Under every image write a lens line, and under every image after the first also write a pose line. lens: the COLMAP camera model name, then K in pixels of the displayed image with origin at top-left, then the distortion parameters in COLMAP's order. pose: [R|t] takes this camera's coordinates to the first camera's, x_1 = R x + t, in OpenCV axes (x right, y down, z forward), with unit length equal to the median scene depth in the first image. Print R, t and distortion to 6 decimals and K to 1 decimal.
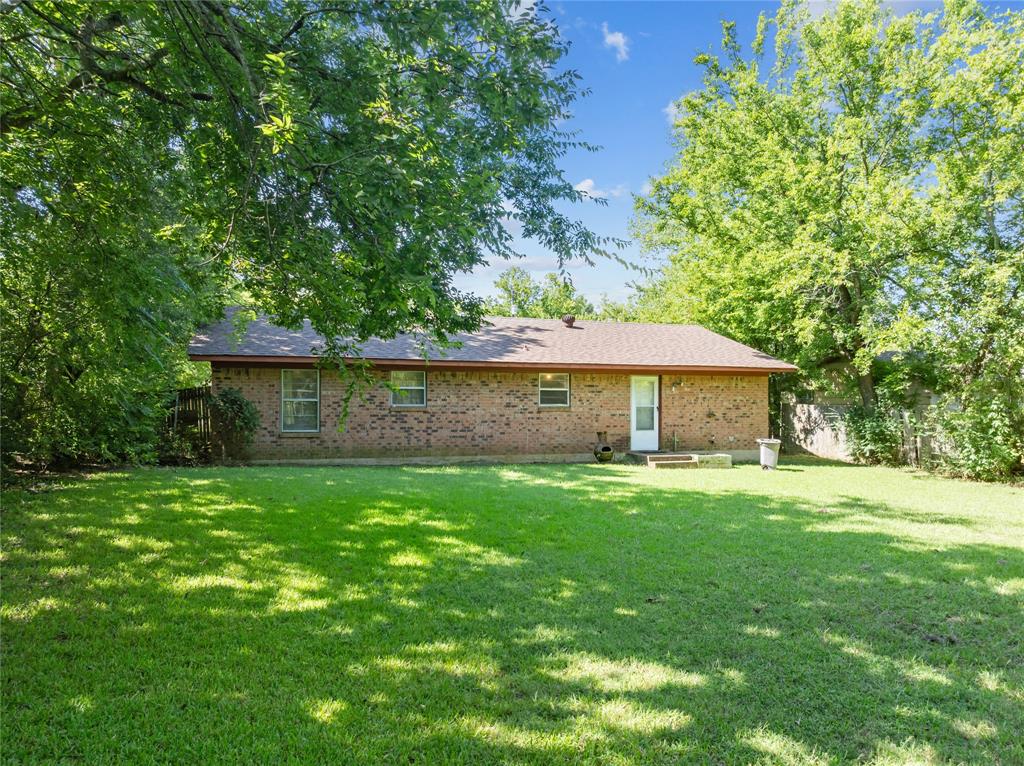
lens RADIAL K [[738.5, 0, 512.0], [0, 738.5, 383.0], [0, 0, 1]] dist [-0.017748, -0.001285]
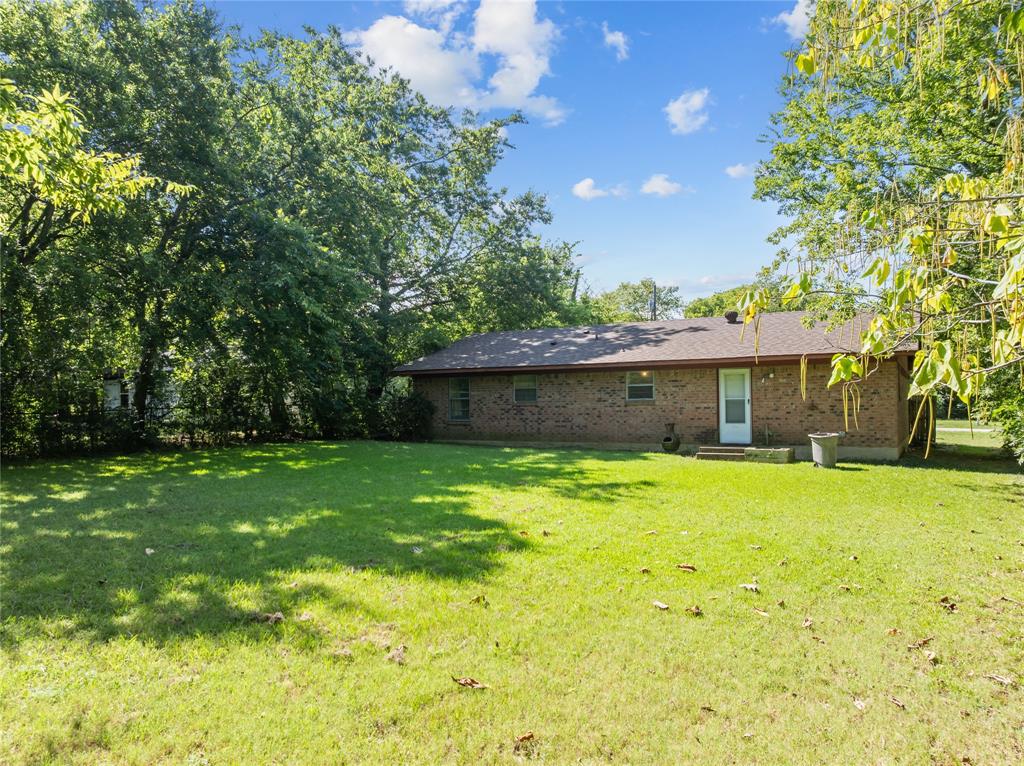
lens RADIAL K [[738.5, 0, 512.0], [0, 738.5, 383.0], [0, 0, 1]] dist [-0.017748, -0.001285]
pose [[0.639459, -0.034015, -0.768072, 0.797900], [0.031988, 0.999333, -0.017624, 0.018849], [0.768159, -0.013299, 0.640121, 0.138926]]
